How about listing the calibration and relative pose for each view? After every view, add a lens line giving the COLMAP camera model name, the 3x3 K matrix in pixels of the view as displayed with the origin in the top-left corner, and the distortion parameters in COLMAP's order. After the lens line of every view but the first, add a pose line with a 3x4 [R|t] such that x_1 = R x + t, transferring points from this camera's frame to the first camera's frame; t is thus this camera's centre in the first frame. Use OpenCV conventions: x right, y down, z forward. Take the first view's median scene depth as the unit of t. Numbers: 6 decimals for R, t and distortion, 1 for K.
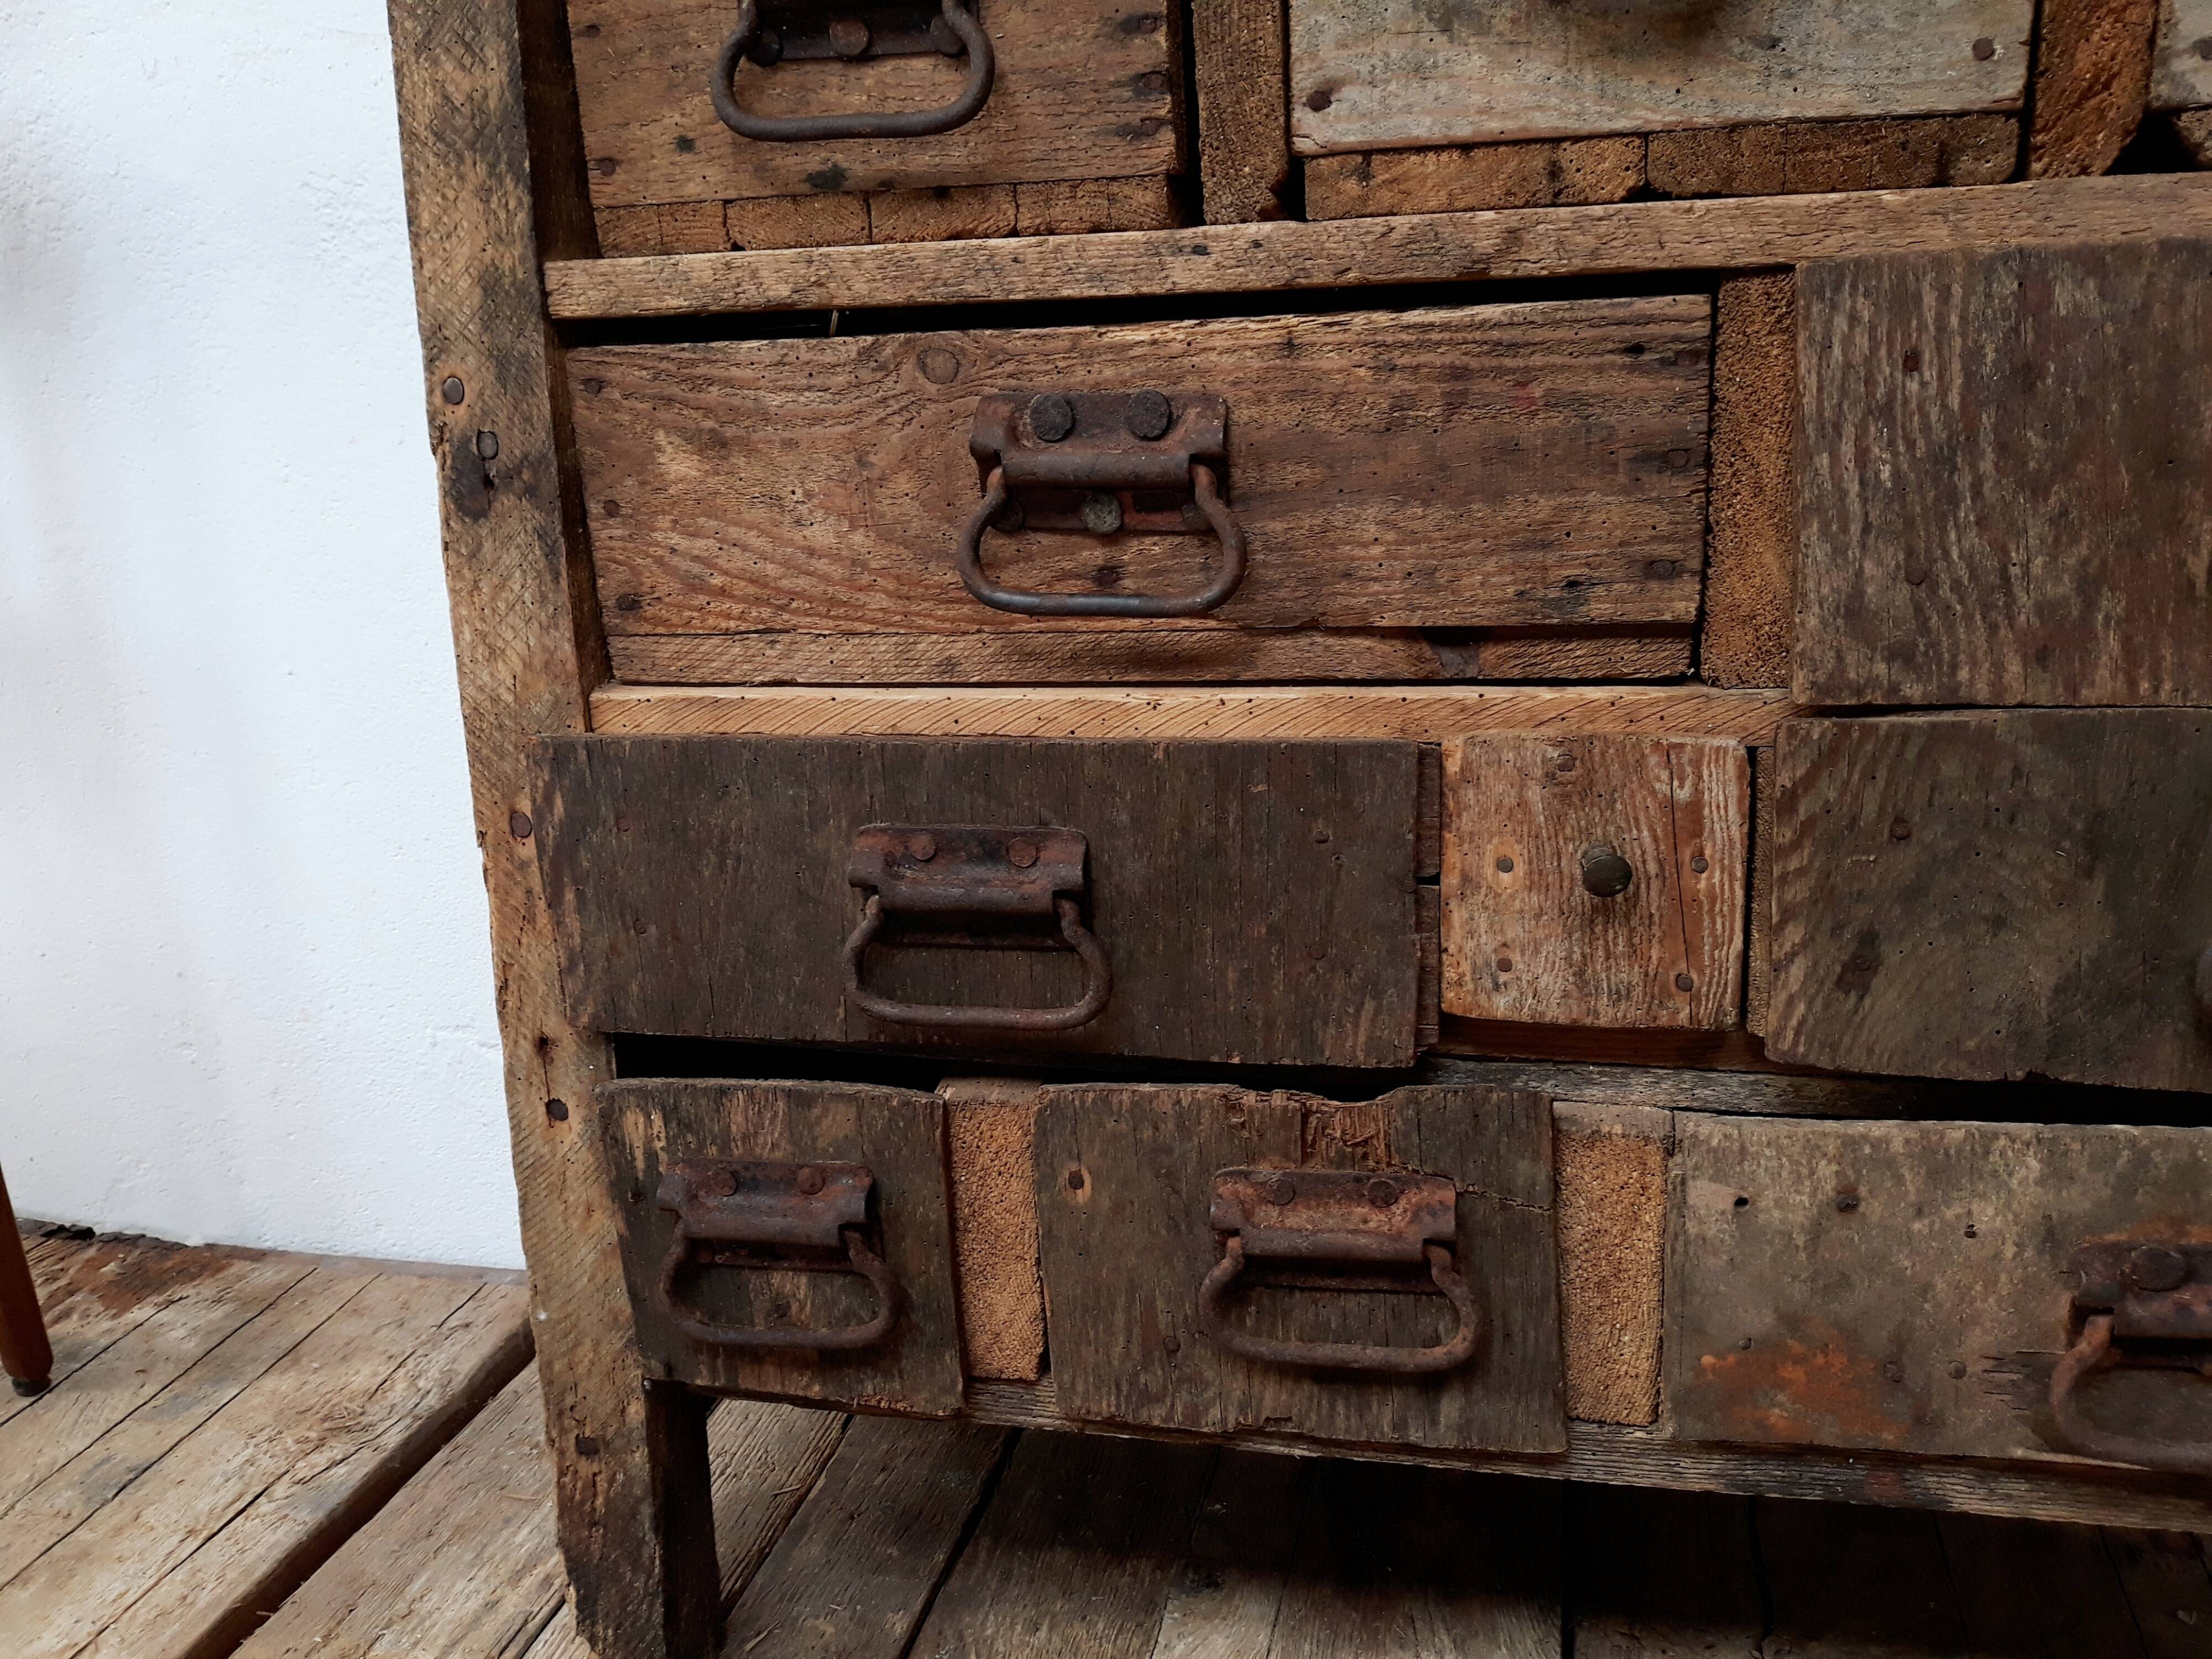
lens RADIAL K [[1868.2, 0, 1098.0], [0, 1868.2, 838.2], [0, 0, 1]] dist [-0.002958, -0.015457]
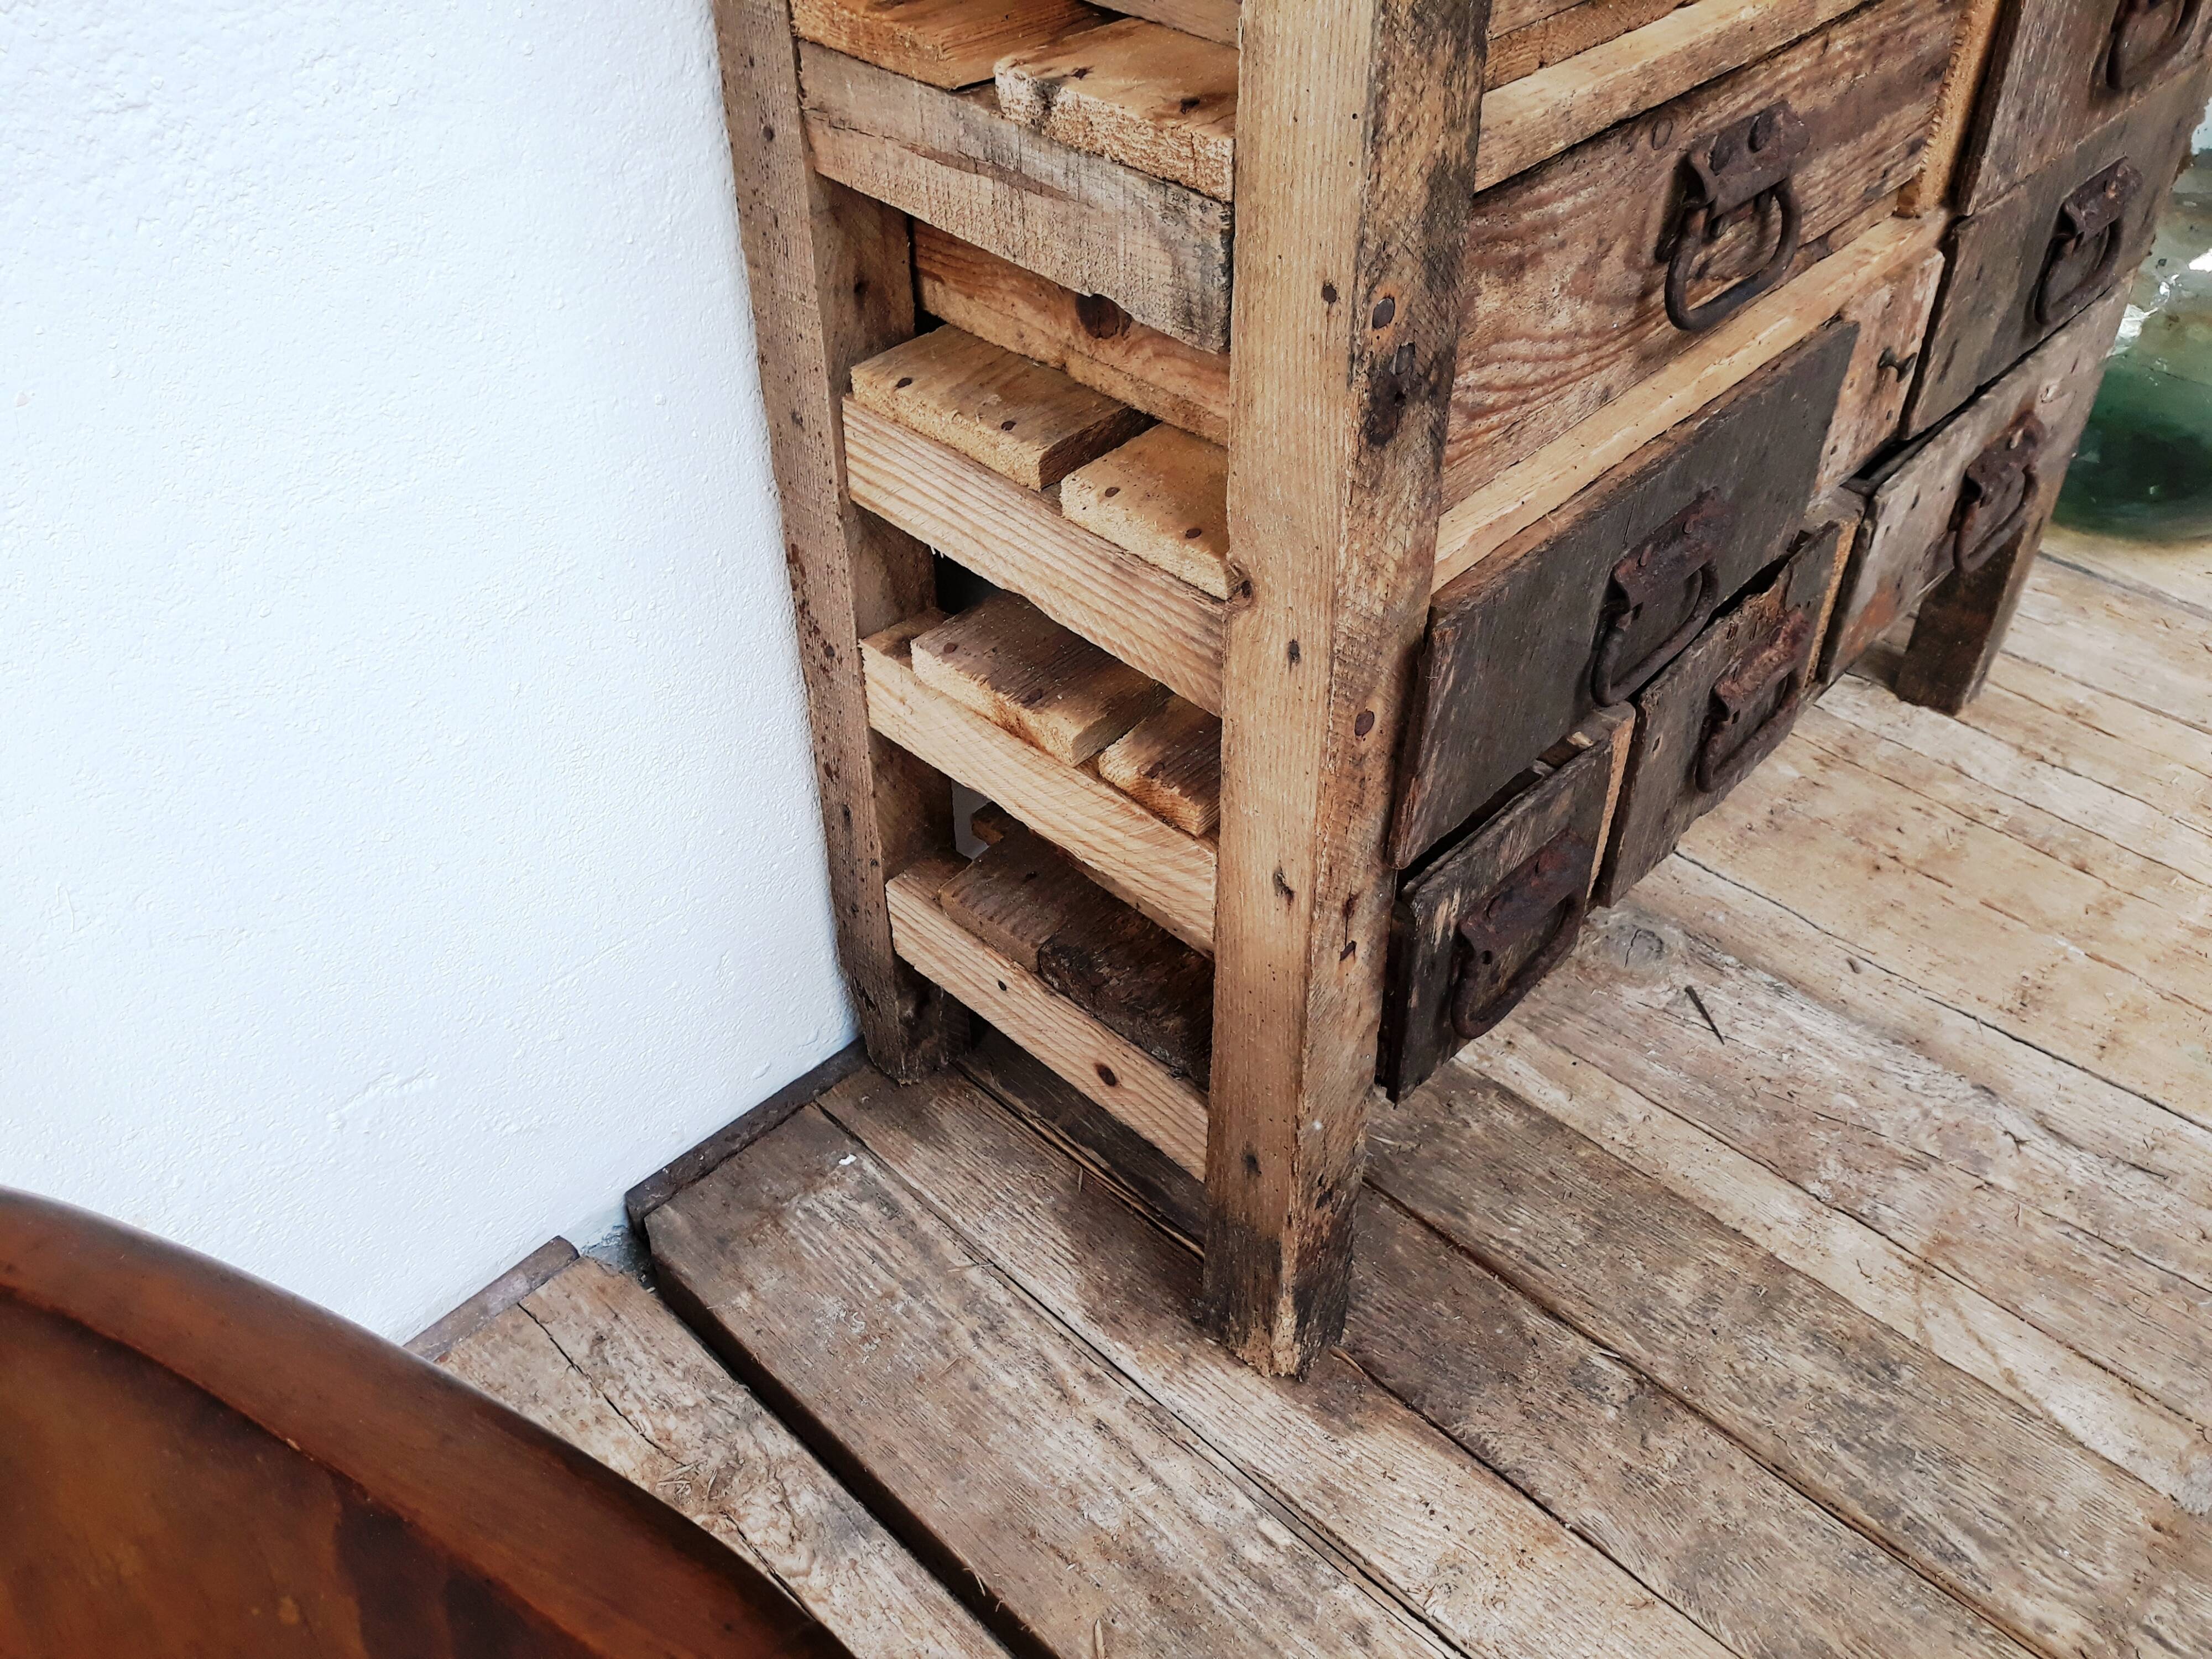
lens RADIAL K [[1819.0, 0, 1111.6], [0, 1819.0, 827.5], [0, 0, 1]] dist [0.034043, -0.105905]
pose [[0.505023, -0.538434, 0.674567, -1.114199], [0.244427, 0.838783, 0.486517, -0.484815], [-0.827772, -0.080820, 0.555213, 0.620807]]
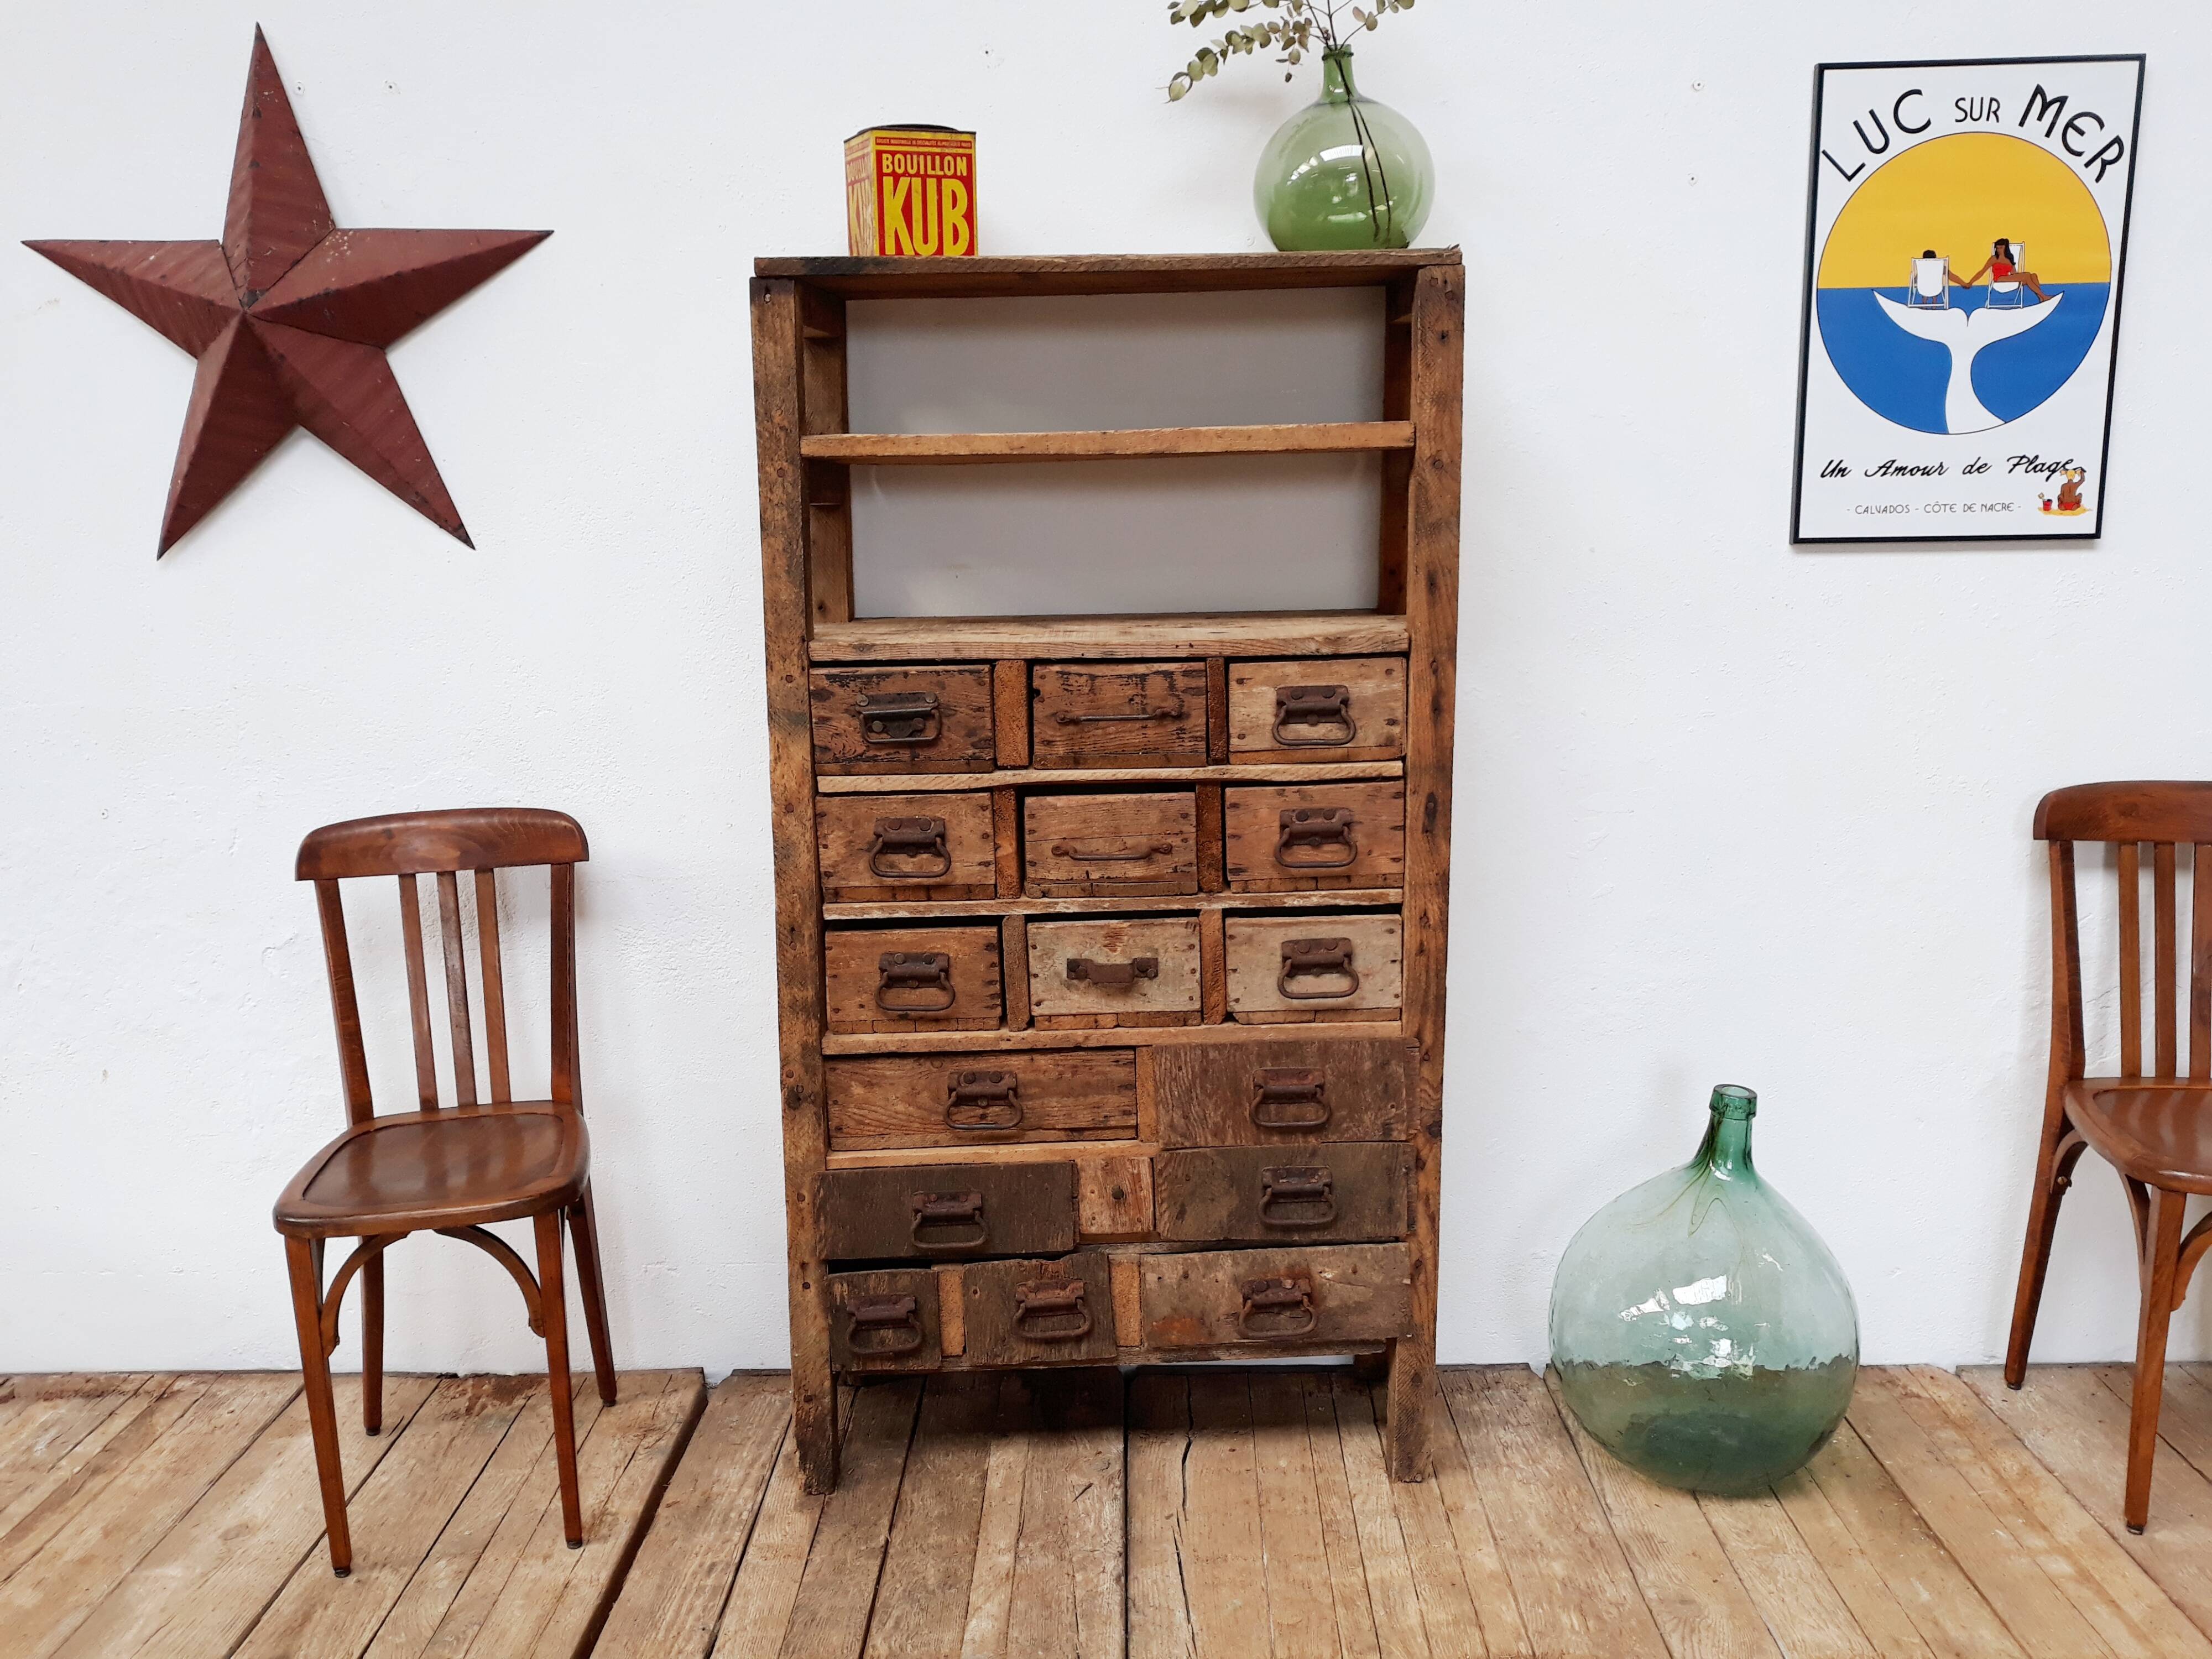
lens RADIAL K [[1819.1, 0, 1100.7], [0, 1819.1, 827.2], [0, 0, 1]] dist [-0.008525, -0.011366]
pose [[0.971388, -0.028861, 0.235738, -0.572292], [0.053547, 0.993646, -0.098998, -0.333230], [-0.231383, 0.108788, 0.966761, -2.468918]]
